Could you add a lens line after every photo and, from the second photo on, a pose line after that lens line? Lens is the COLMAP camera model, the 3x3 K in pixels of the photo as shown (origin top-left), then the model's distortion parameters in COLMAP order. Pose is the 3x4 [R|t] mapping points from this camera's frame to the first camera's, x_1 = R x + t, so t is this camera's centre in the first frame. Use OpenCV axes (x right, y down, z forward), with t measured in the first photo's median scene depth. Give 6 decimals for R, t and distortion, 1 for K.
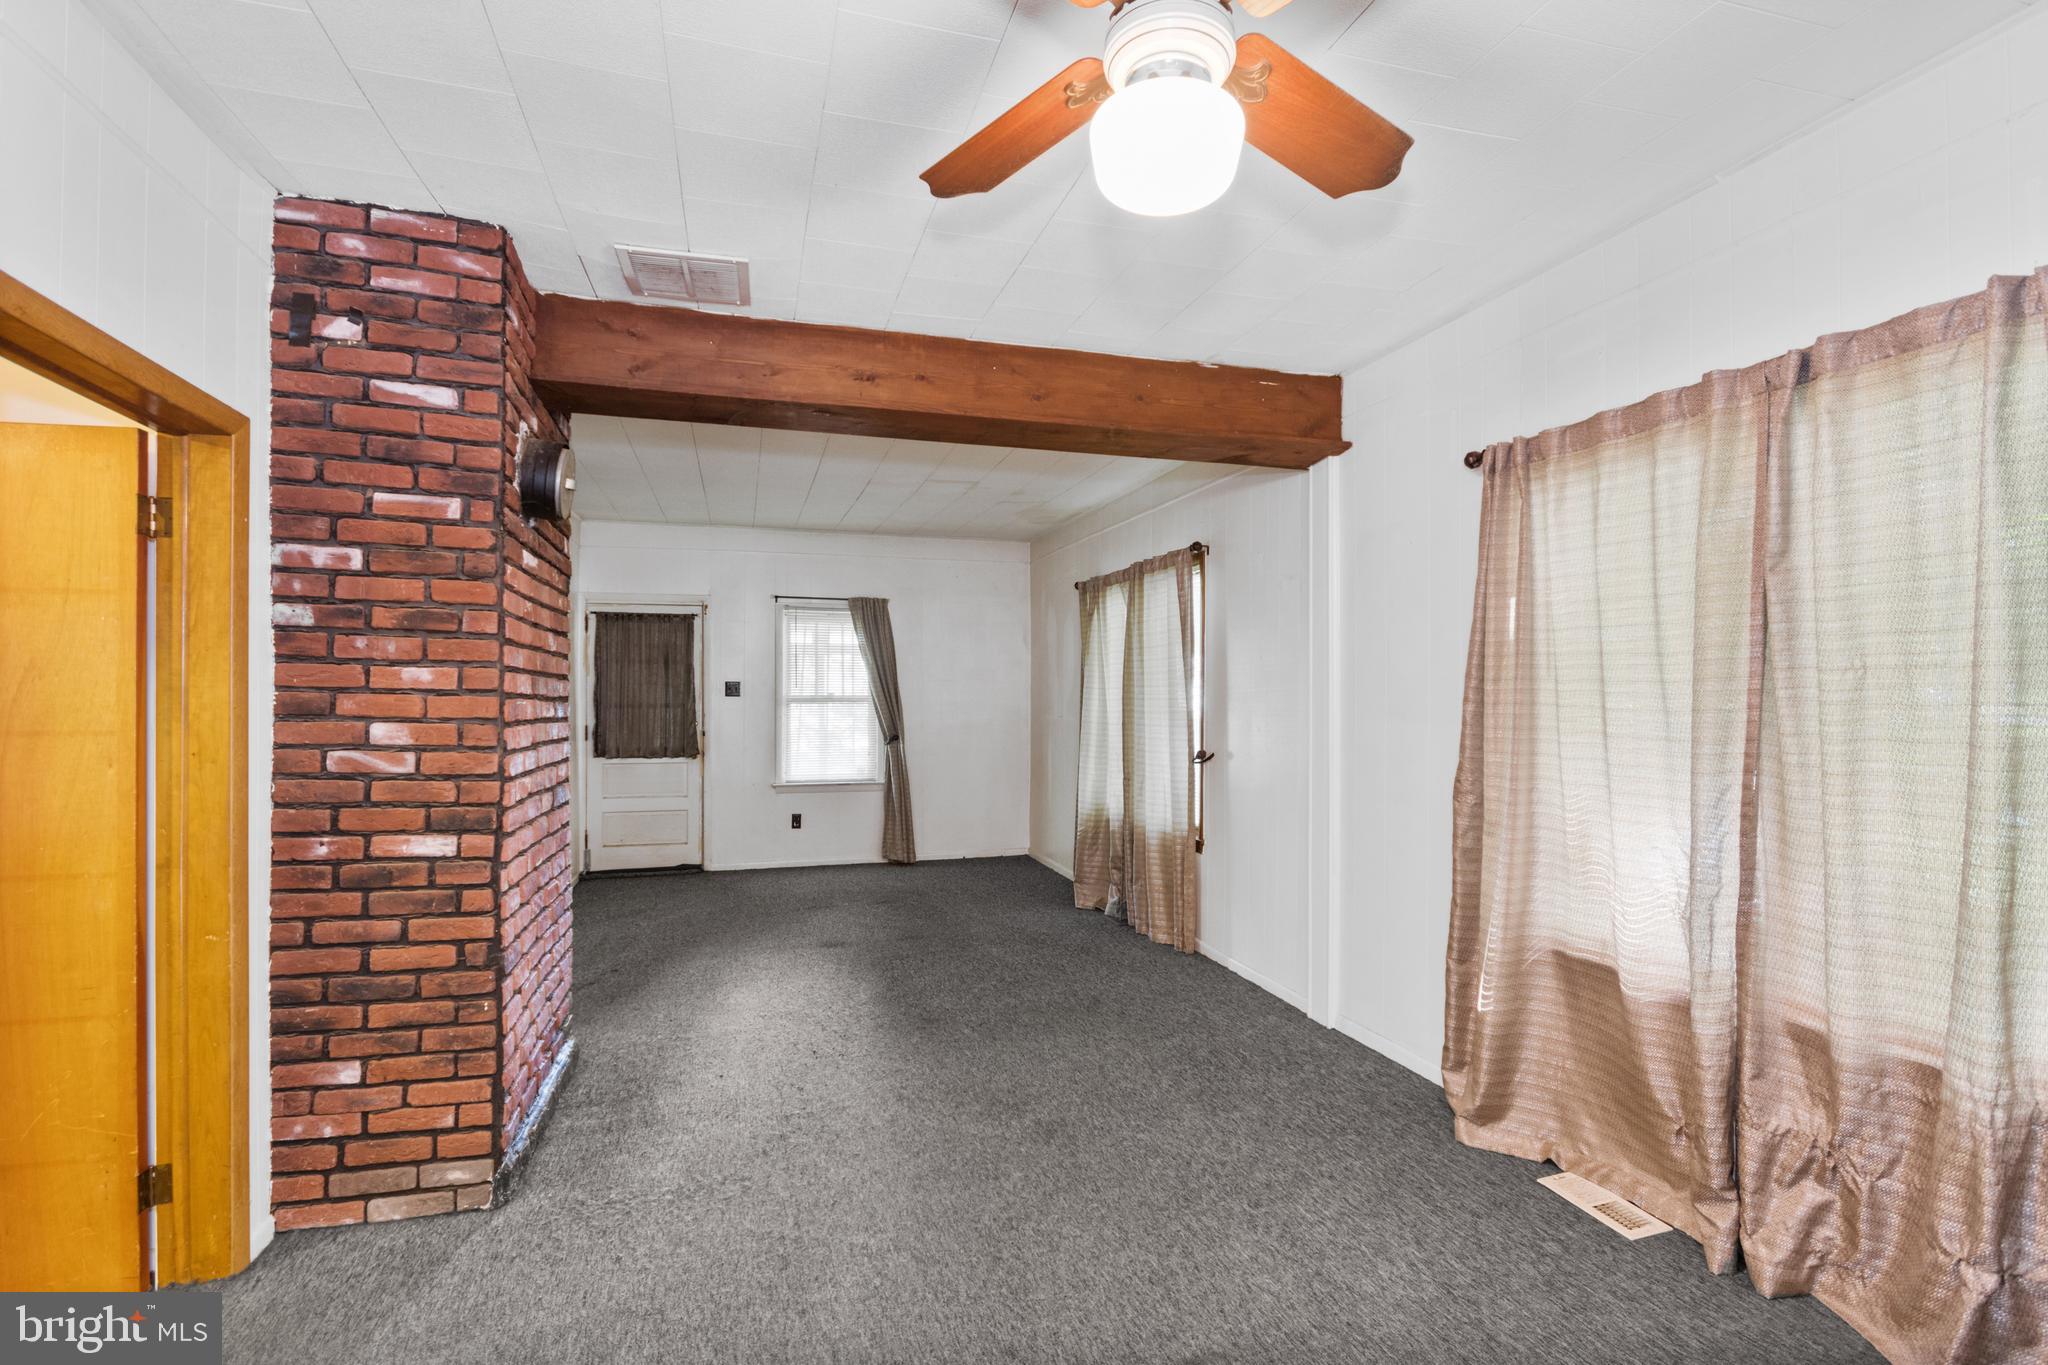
lens RADIAL K [[991.2, 0, 1024.0], [0, 991.2, 682.5], [0, 0, 1]] dist [-0.002027, -0.000068]
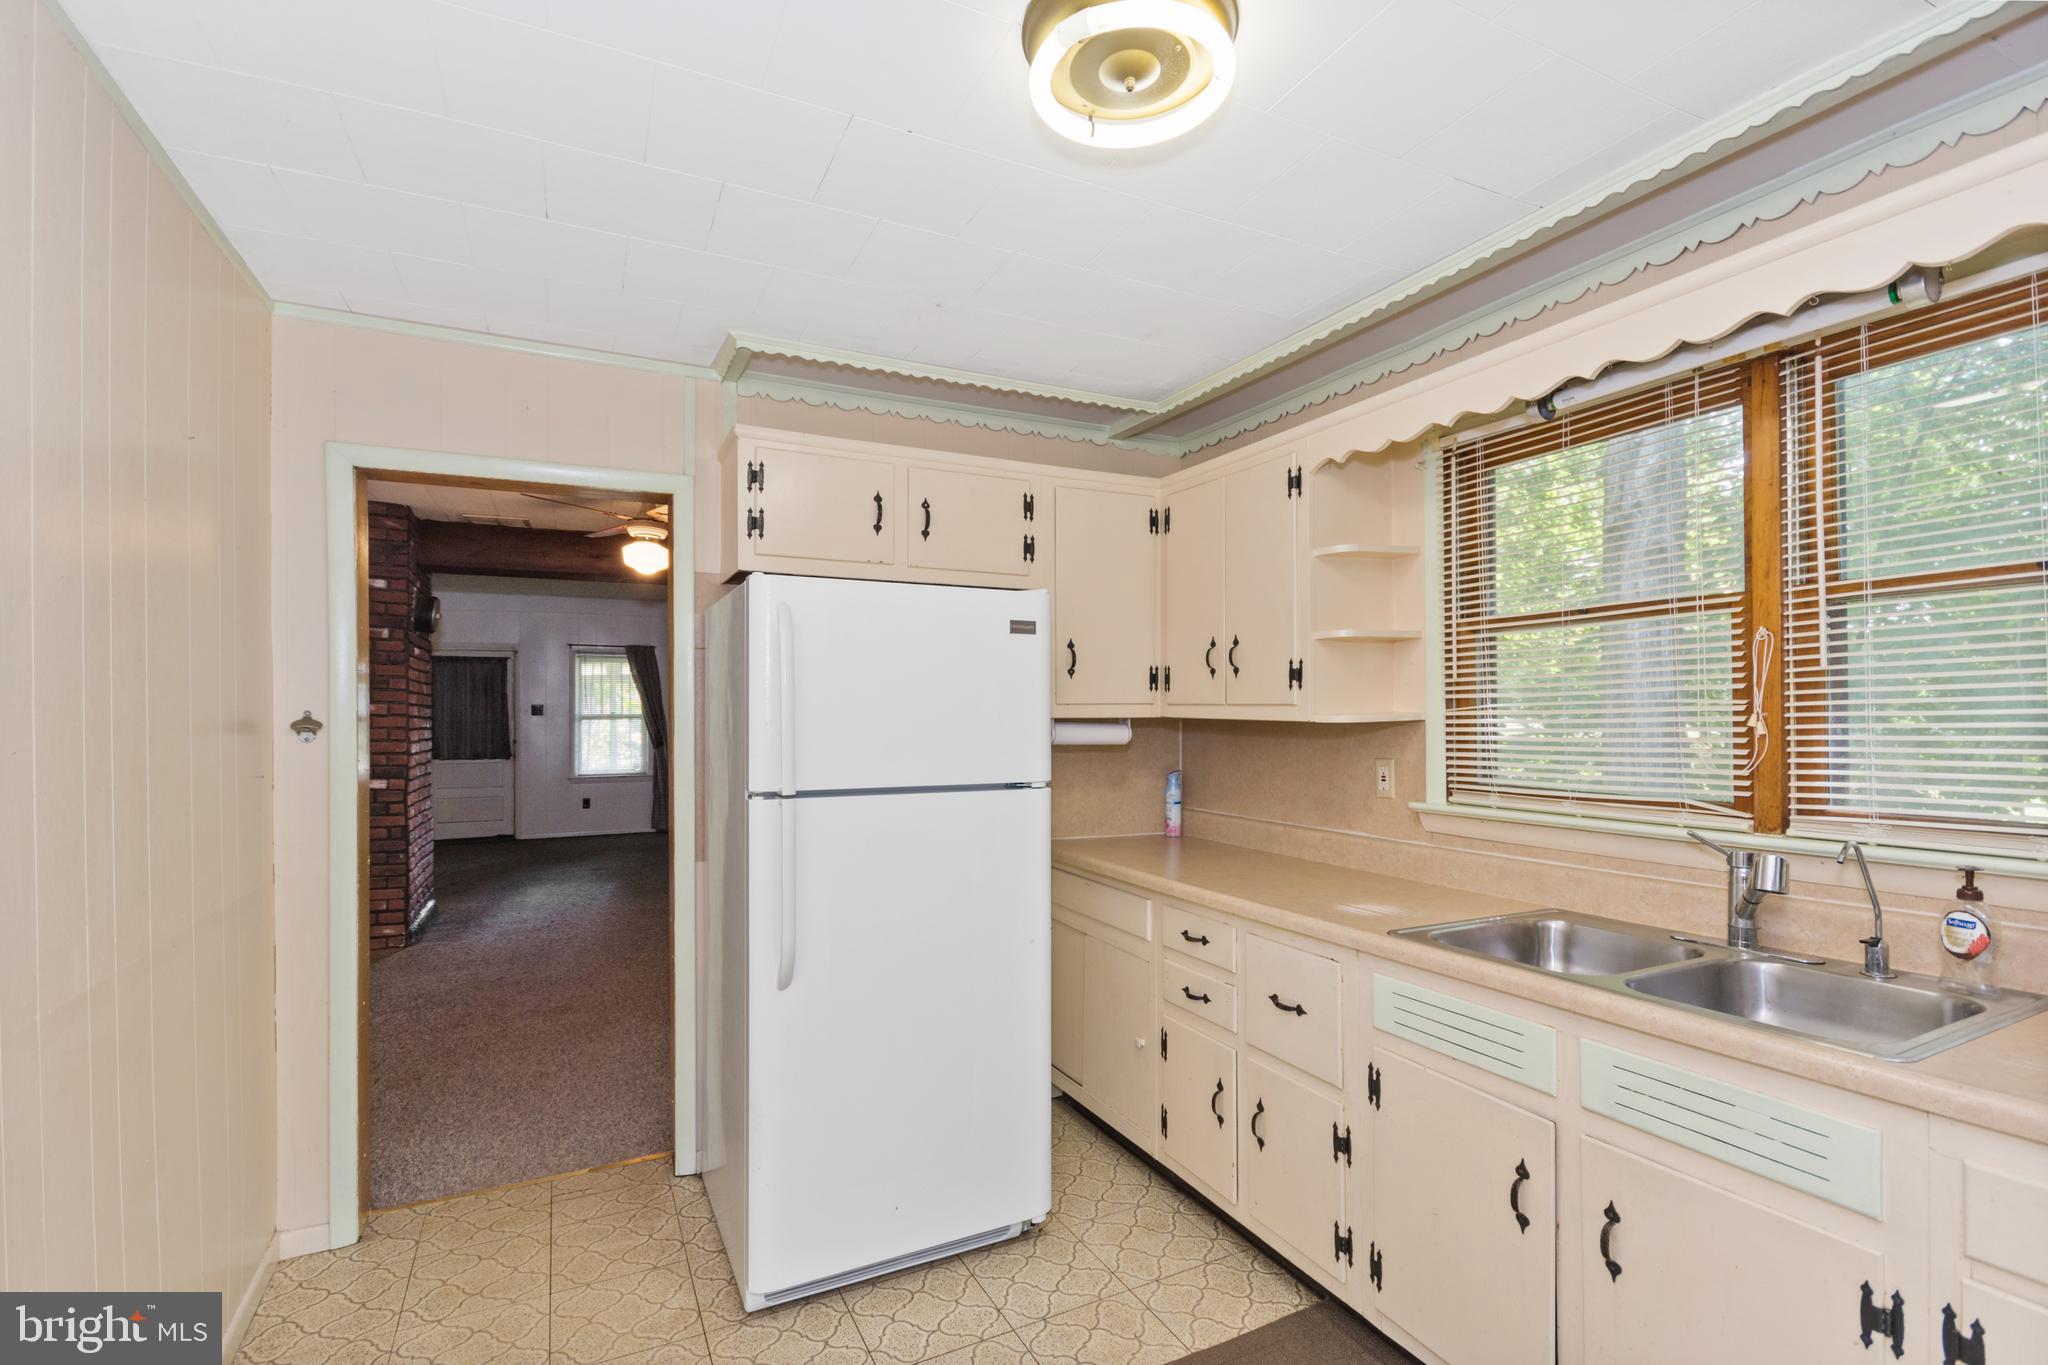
lens RADIAL K [[938.6, 0, 1024.4], [0, 938.6, 702.2], [0, 0, 1]] dist [0.000206, -0.000178]
pose [[0.984405, -0.002283, 0.175903, 0.437134], [0.001678, 0.999992, 0.003589, -0.023271], [-0.175909, -0.003238, 0.984401, -1.243110]]
